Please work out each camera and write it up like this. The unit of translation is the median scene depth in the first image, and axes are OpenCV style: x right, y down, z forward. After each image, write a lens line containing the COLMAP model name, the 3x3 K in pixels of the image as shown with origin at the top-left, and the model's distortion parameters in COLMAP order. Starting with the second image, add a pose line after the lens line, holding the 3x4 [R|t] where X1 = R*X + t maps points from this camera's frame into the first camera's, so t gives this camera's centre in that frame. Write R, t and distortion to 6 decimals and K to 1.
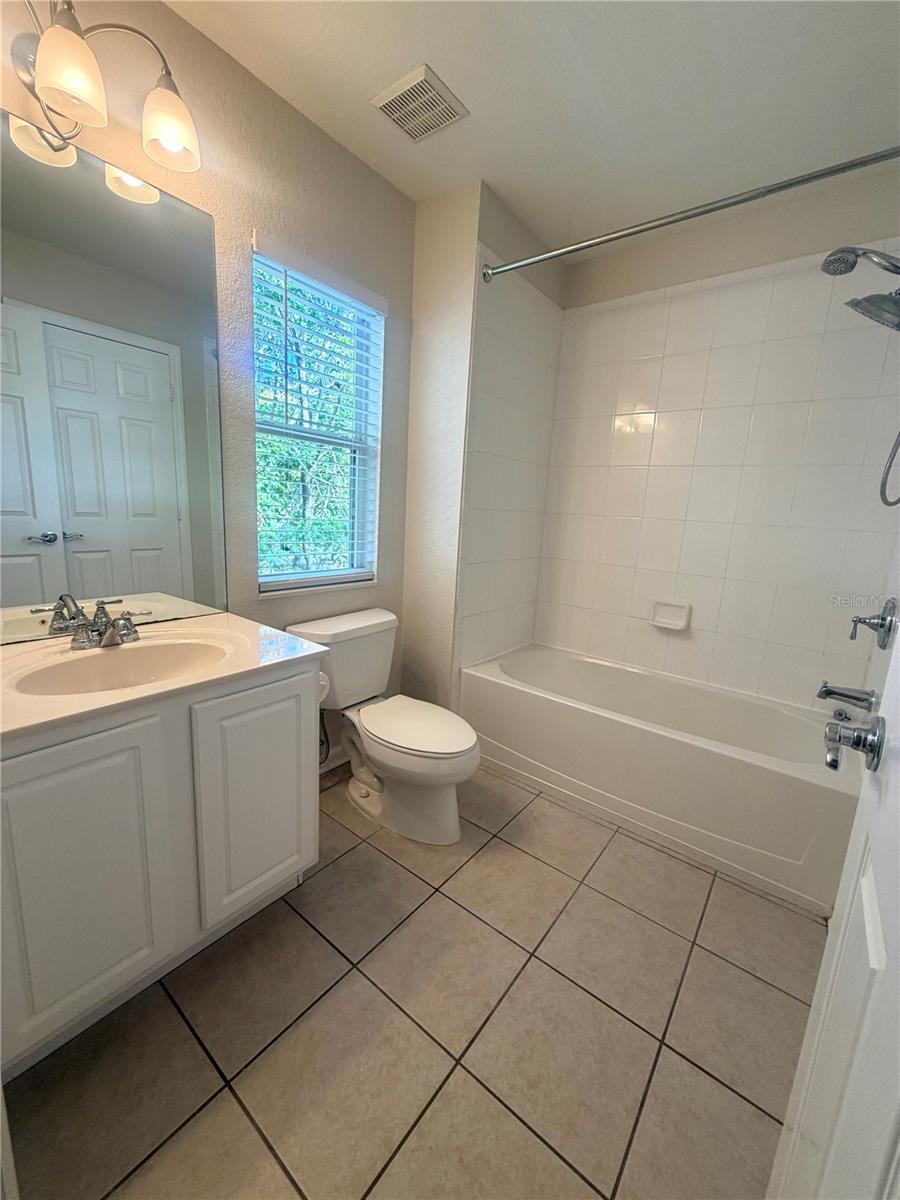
lens RADIAL K [[482.5, 0, 450.0], [0, 482.5, 600.0], [0, 0, 1]] dist [0.011158, 0.000416]
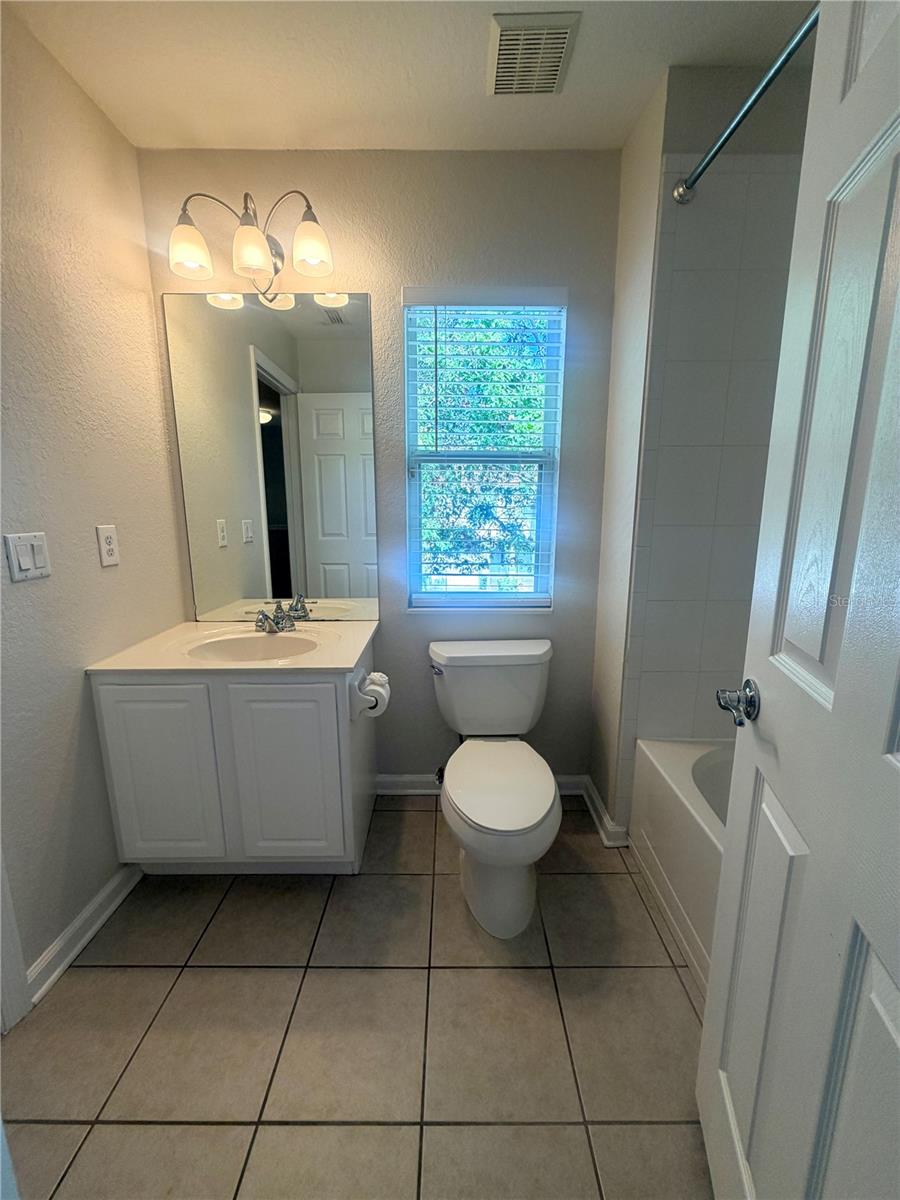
lens RADIAL K [[482.5, 0, 450.0], [0, 482.5, 600.0], [0, 0, 1]] dist [0.011158, 0.000416]
pose [[0.610723, 0.100829, -0.785398, 0.645689], [-0.118186, 0.992357, 0.035498, -0.099163], [0.782975, 0.071143, 0.617972, 0.461125]]
